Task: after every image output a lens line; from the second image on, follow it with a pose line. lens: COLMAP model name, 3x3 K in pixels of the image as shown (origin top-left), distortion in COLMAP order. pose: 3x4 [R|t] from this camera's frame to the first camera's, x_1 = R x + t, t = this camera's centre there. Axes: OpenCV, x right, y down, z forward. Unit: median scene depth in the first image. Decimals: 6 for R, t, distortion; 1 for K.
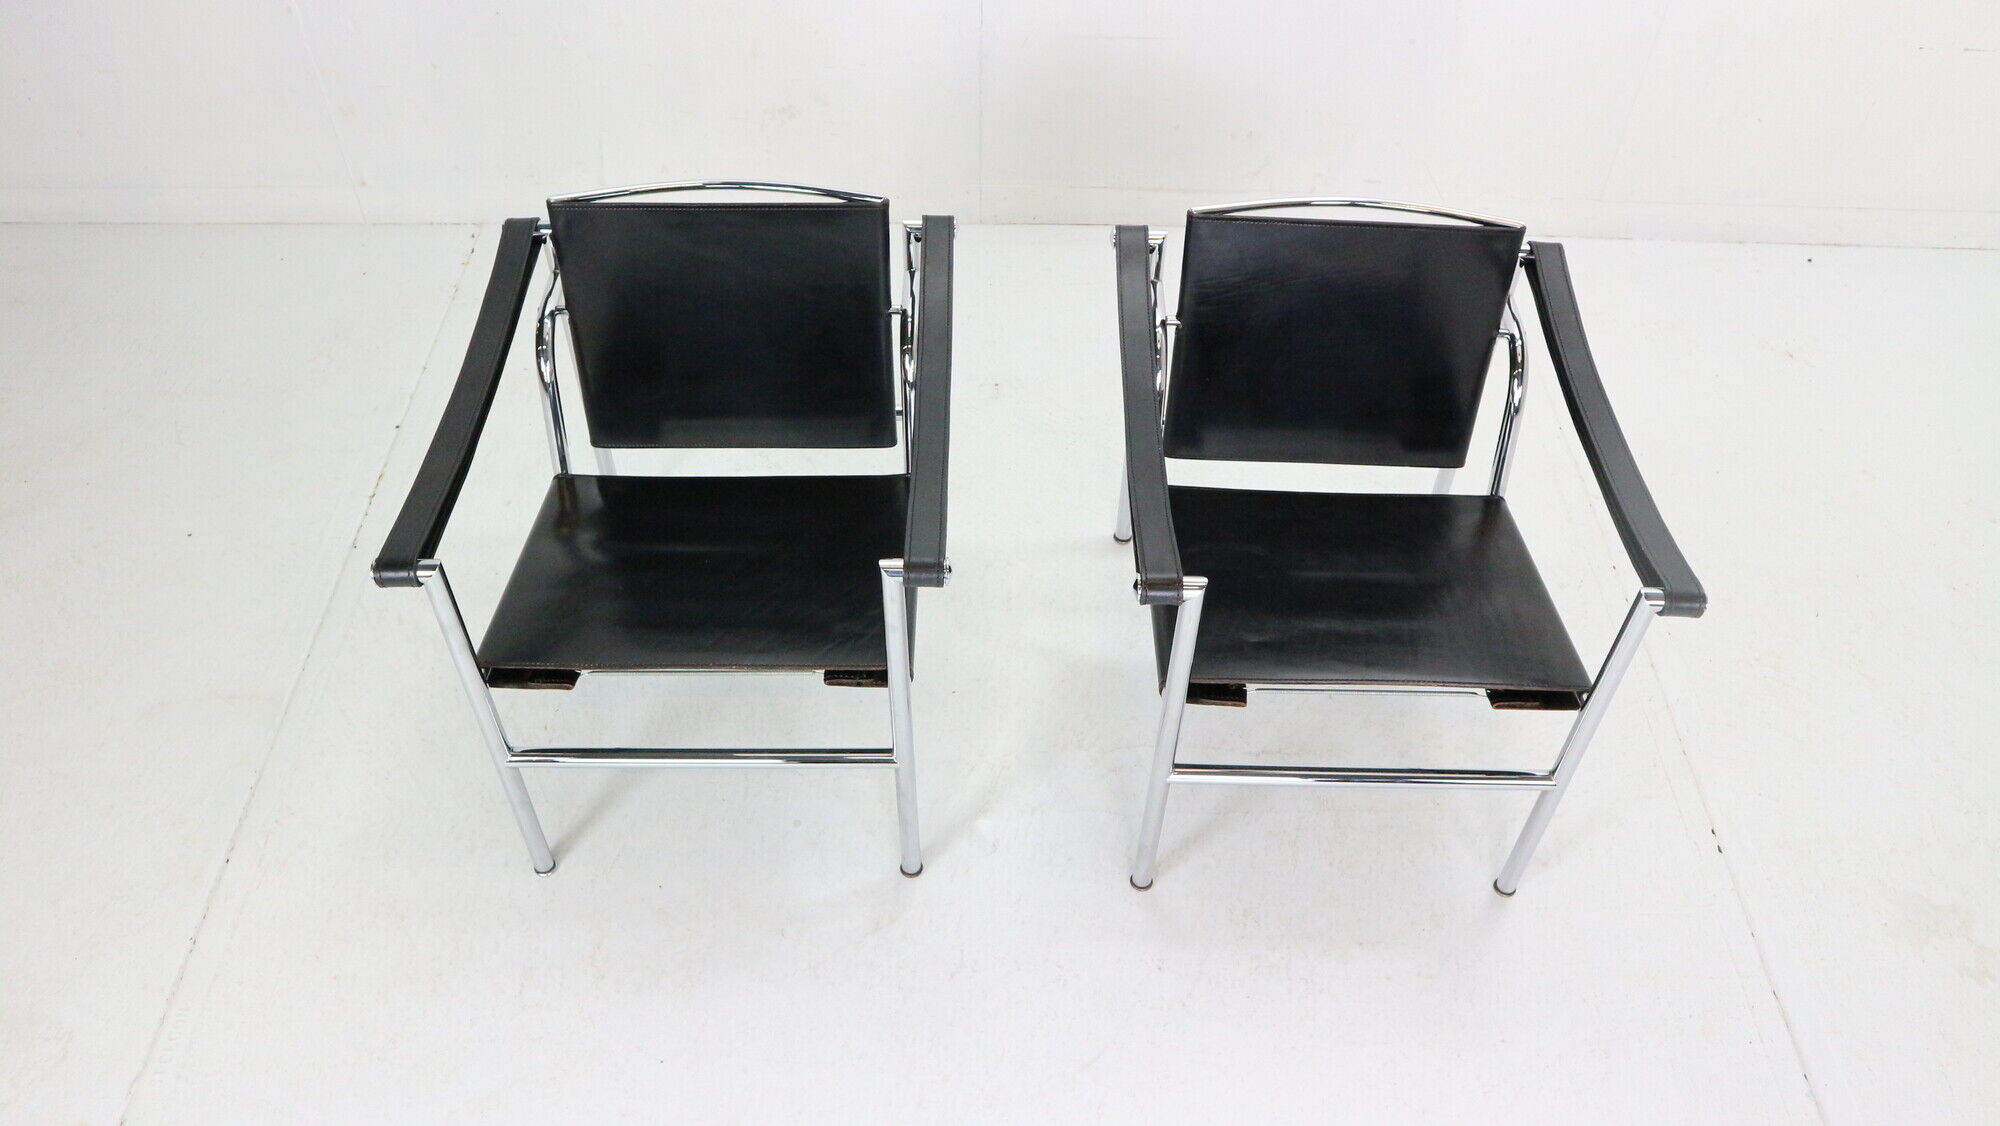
lens RADIAL K [[1717.2, 0, 1006.9], [0, 1717.2, 566.3], [0, 0, 1]] dist [-0.027112, 0.021112]
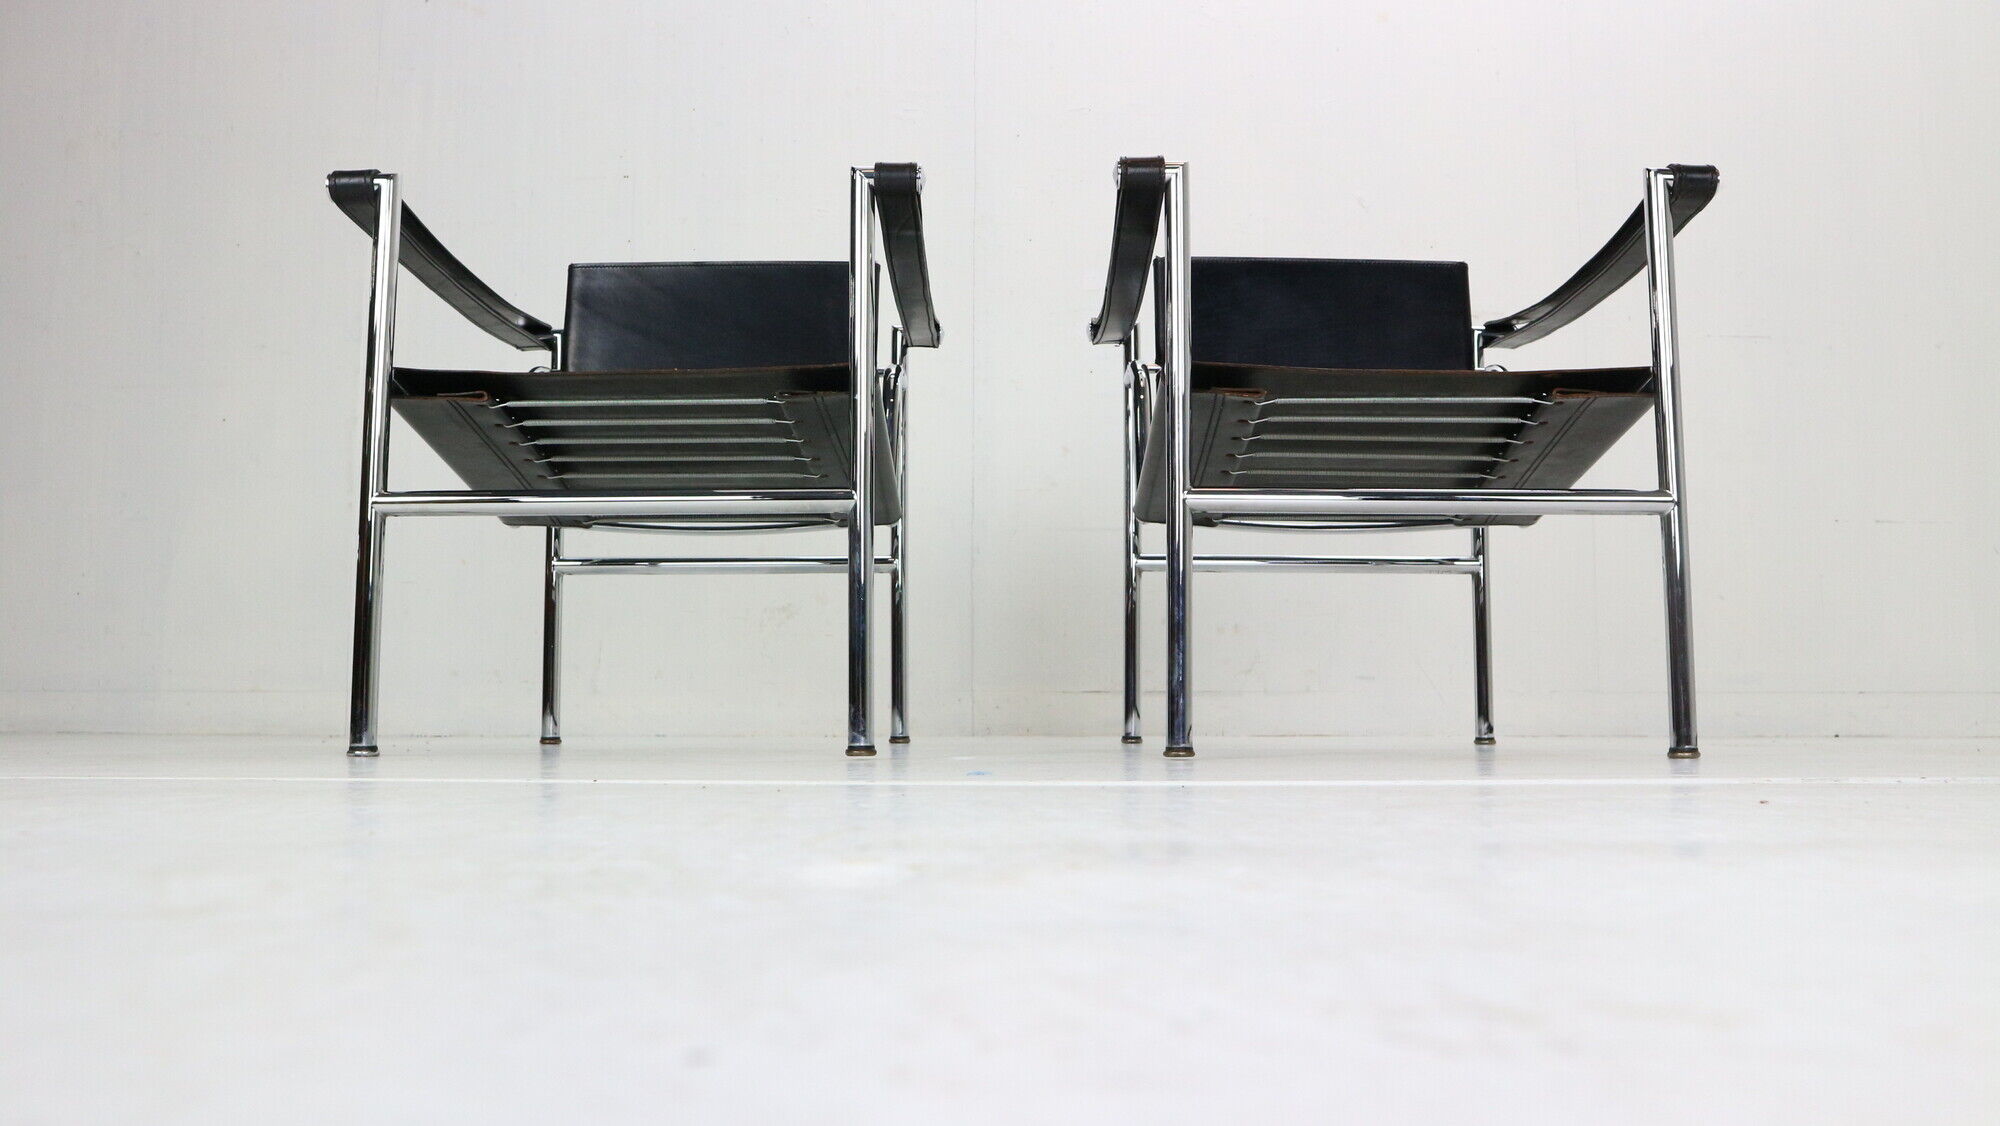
lens RADIAL K [[1717.2, 0, 991.9], [0, 1717.2, 572.3], [0, 0, 1]] dist [-0.027112, 0.021112]
pose [[0.999788, -0.018469, -0.009122, 0.008446], [0.001607, 0.511414, -0.859333, 0.785066], [0.020536, 0.859136, 0.511335, 0.580880]]
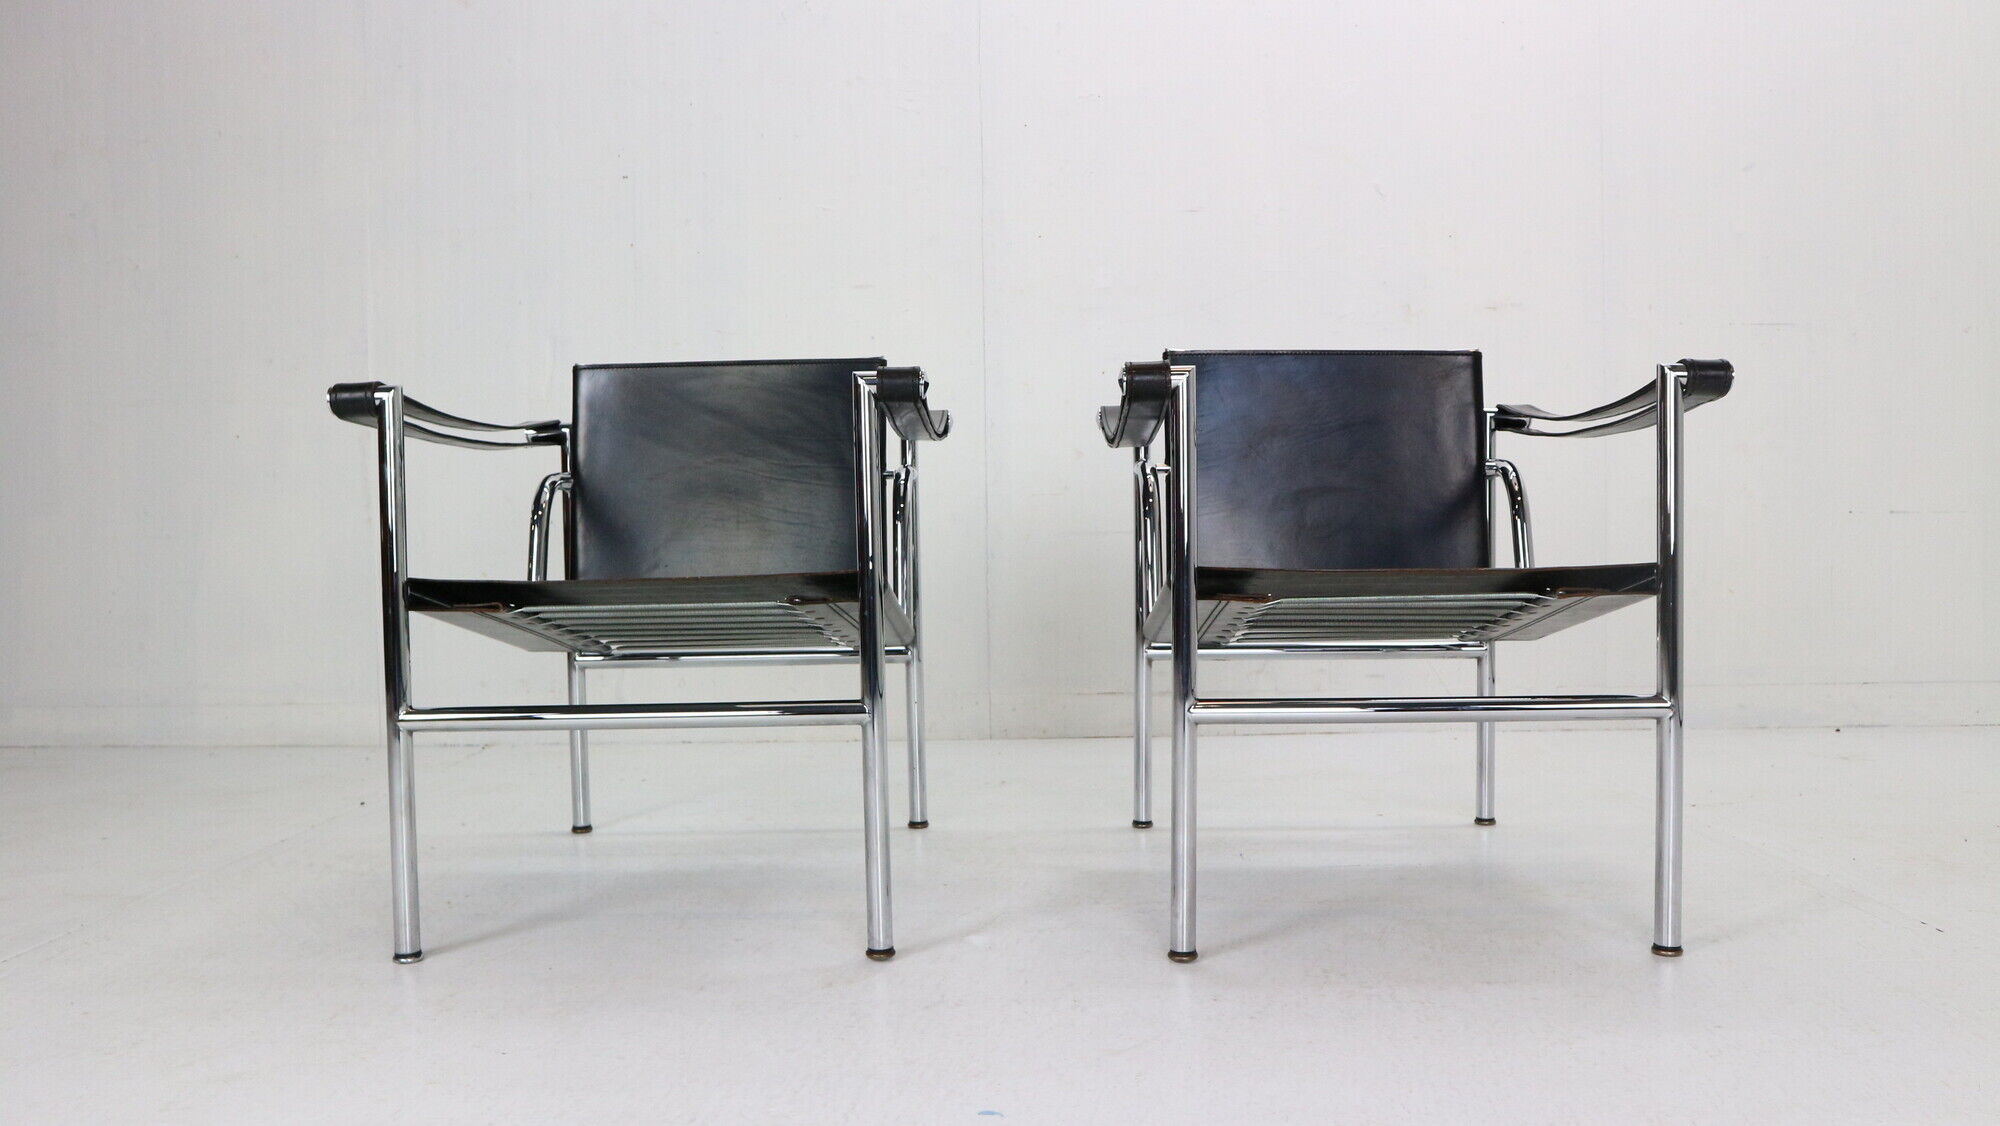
lens RADIAL K [[1717.2, 0, 1000.7], [0, 1717.2, 558.4], [0, 0, 1]] dist [-0.027112, 0.021112]
pose [[0.999260, -0.032969, -0.019807, 0.019280], [0.005943, 0.641173, -0.767373, 0.664440], [0.037999, 0.766688, 0.640895, 0.386134]]
